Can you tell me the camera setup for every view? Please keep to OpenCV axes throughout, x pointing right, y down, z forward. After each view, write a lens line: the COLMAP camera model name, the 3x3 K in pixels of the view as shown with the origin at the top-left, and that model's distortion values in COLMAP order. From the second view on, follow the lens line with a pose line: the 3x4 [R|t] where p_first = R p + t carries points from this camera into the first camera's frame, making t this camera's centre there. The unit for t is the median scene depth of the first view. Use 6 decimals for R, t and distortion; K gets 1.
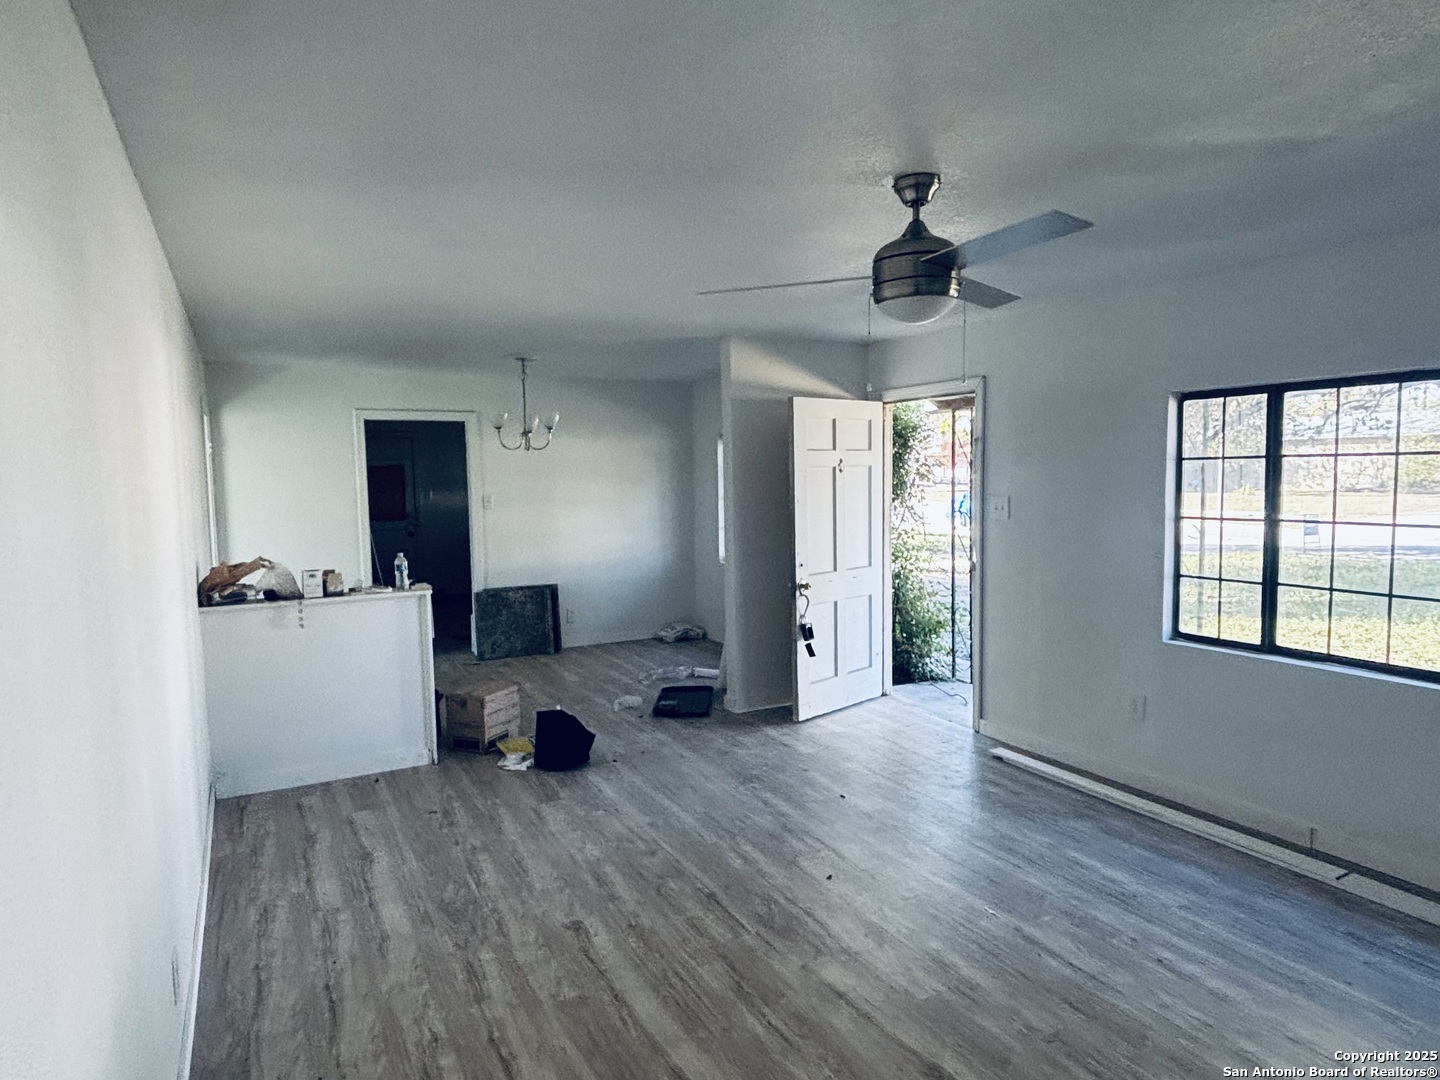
lens RADIAL K [[885.1, 0, 707.8], [0, 885.1, 540.8], [0, 0, 1]] dist [0.026072, -0.030243]
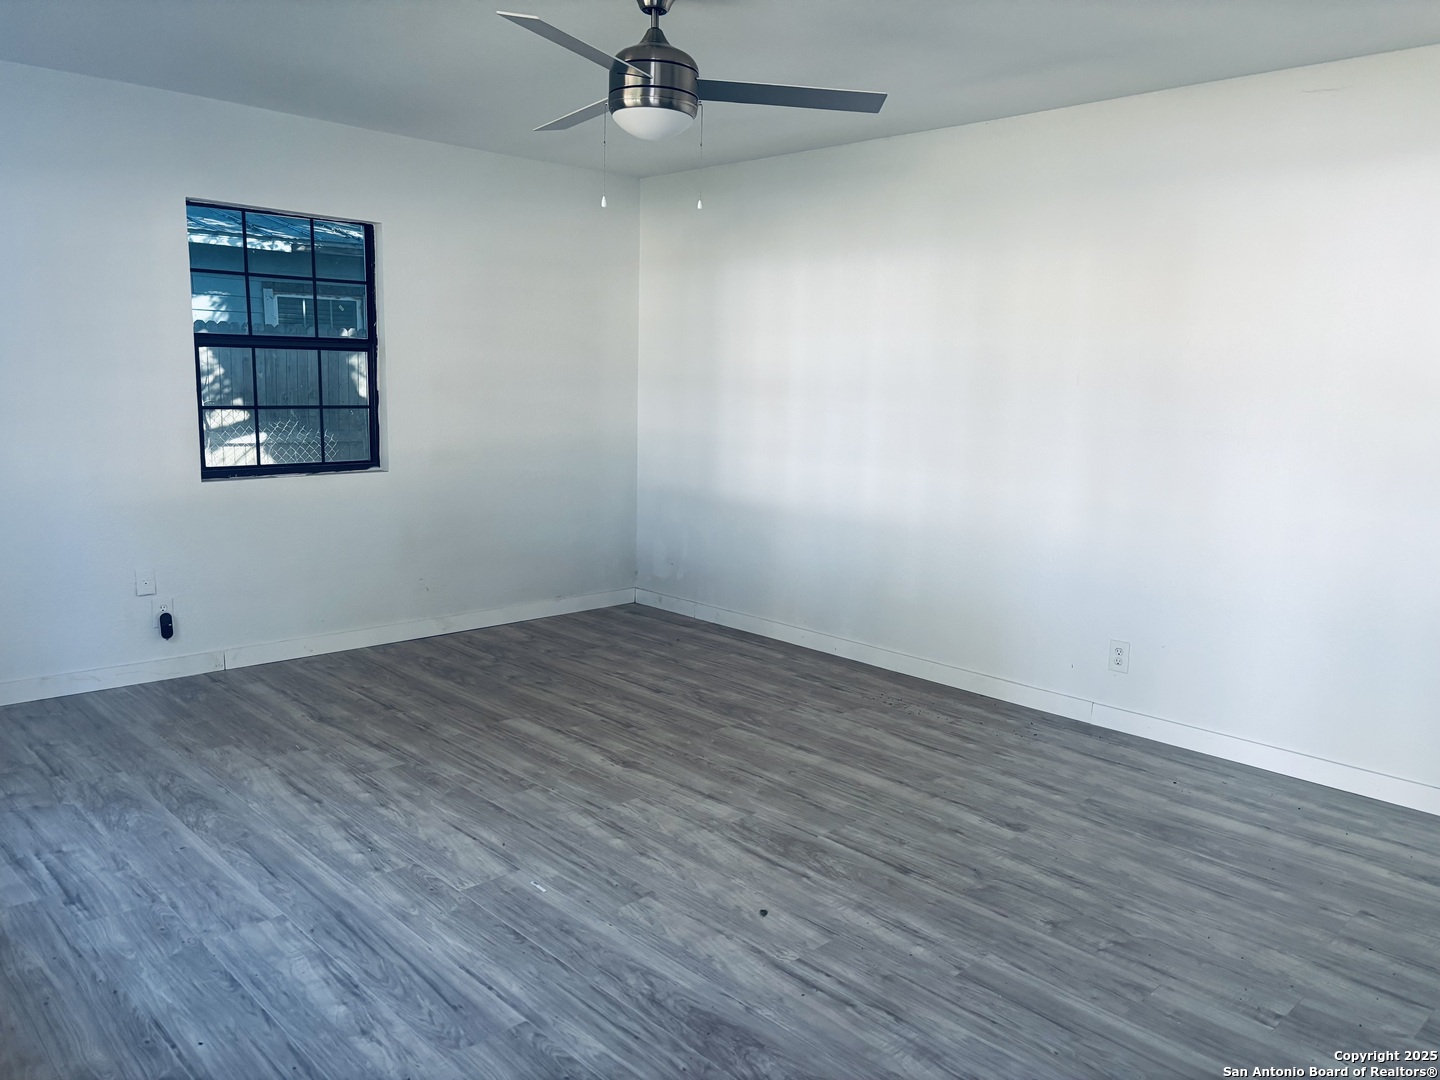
lens RADIAL K [[1085.6, 0, 724.3], [0, 1085.6, 536.9], [0, 0, 1]] dist [0.054552, -0.029780]
pose [[-0.957754, 0.034369, -0.285527, 0.318185], [-0.034238, 0.972146, 0.231863, -0.066417], [0.285543, 0.231844, -0.929900, 1.381683]]
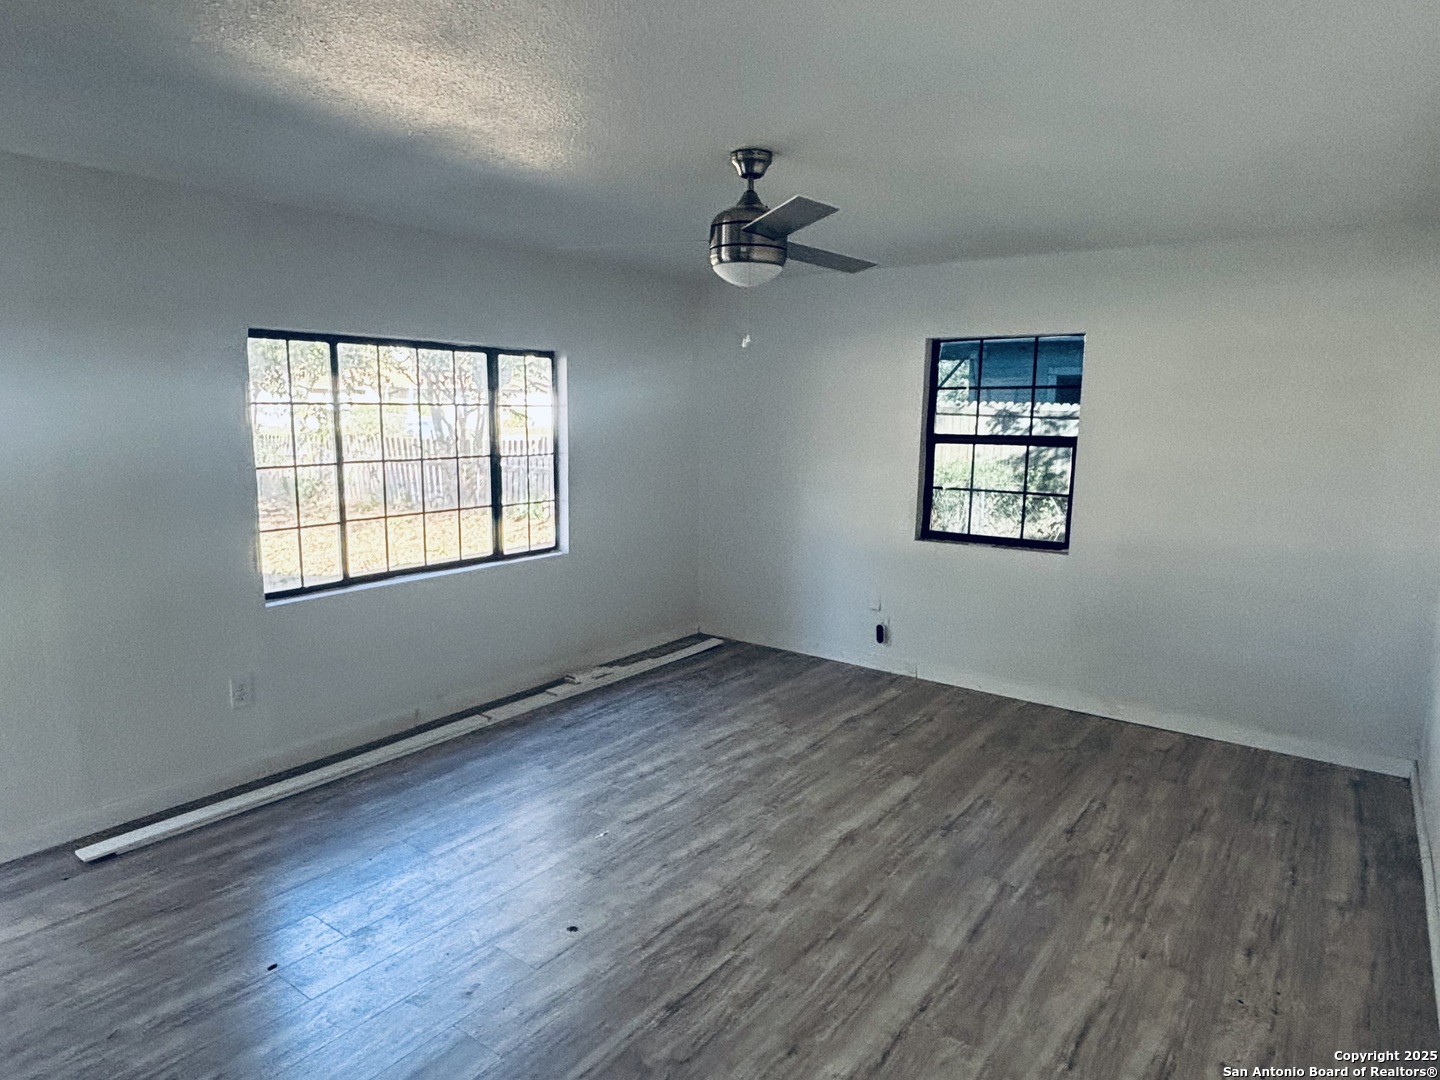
lens RADIAL K [[885.1, 0, 707.3], [0, 885.1, 541.1], [0, 0, 1]] dist [0.026072, -0.030243]
pose [[-0.437051, -0.128956, 0.890144, -0.481853], [0.066755, 0.982288, 0.175081, -0.081062], [-0.896956, 0.135941, -0.420702, 0.970562]]
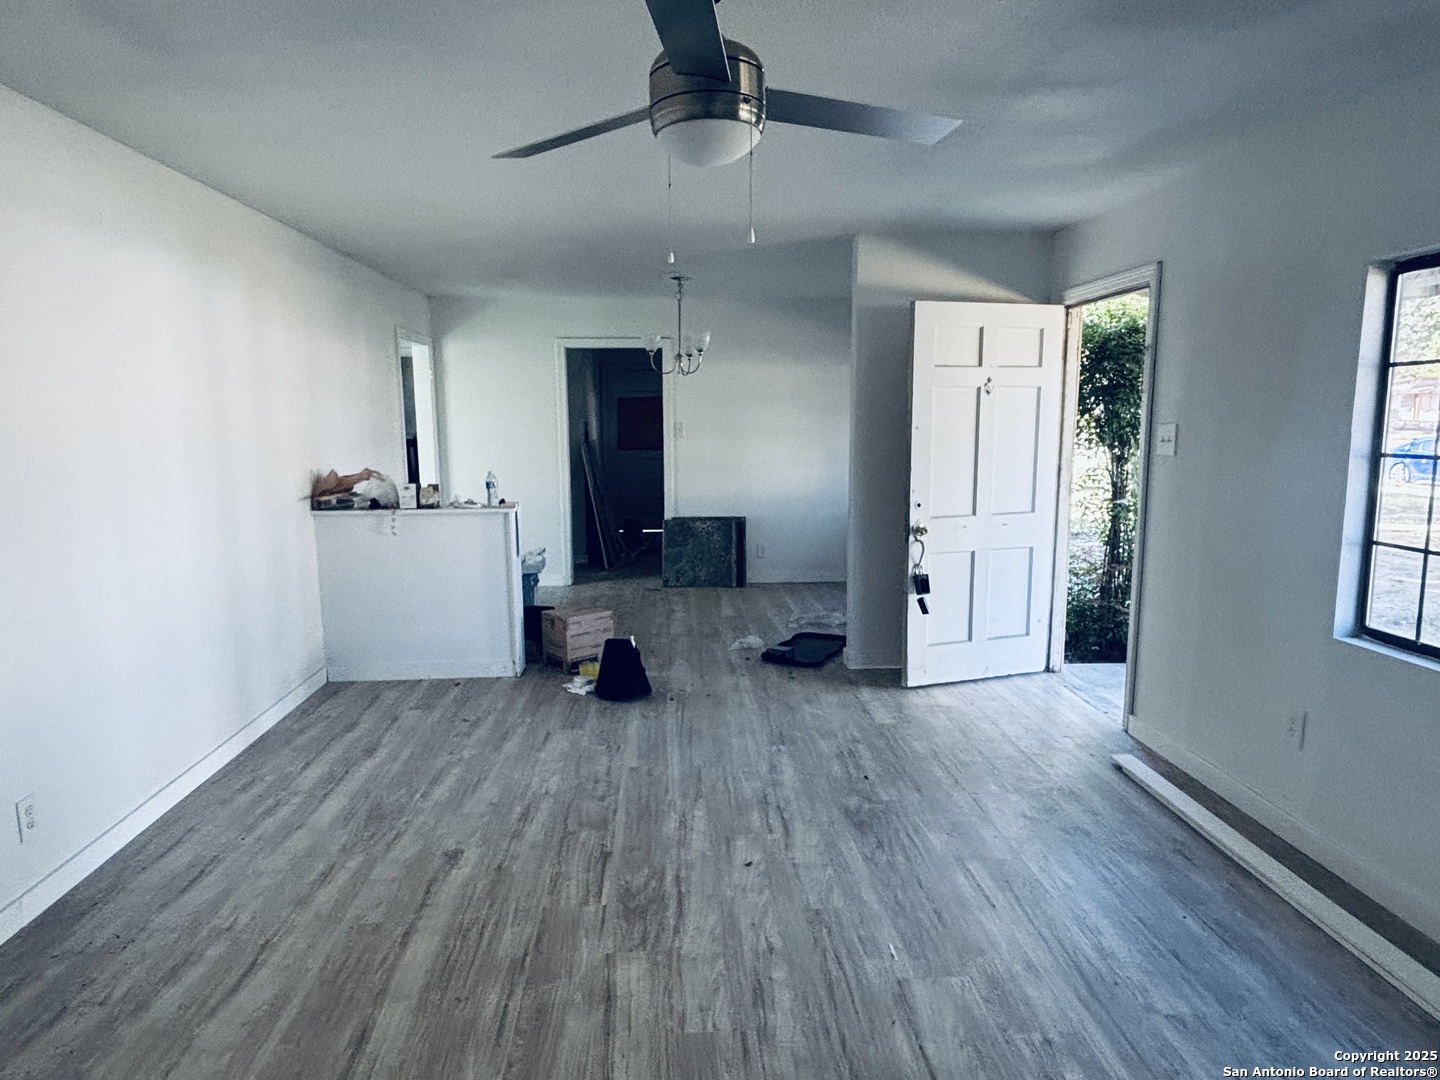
lens RADIAL K [[885.1, 0, 704.0], [0, 885.1, 541.7], [0, 0, 1]] dist [0.026072, -0.030243]
pose [[0.908623, 0.068851, -0.411902, 0.348927], [-0.041107, 0.996271, 0.075854, 0.008776], [0.415589, -0.051991, 0.908065, 0.190163]]
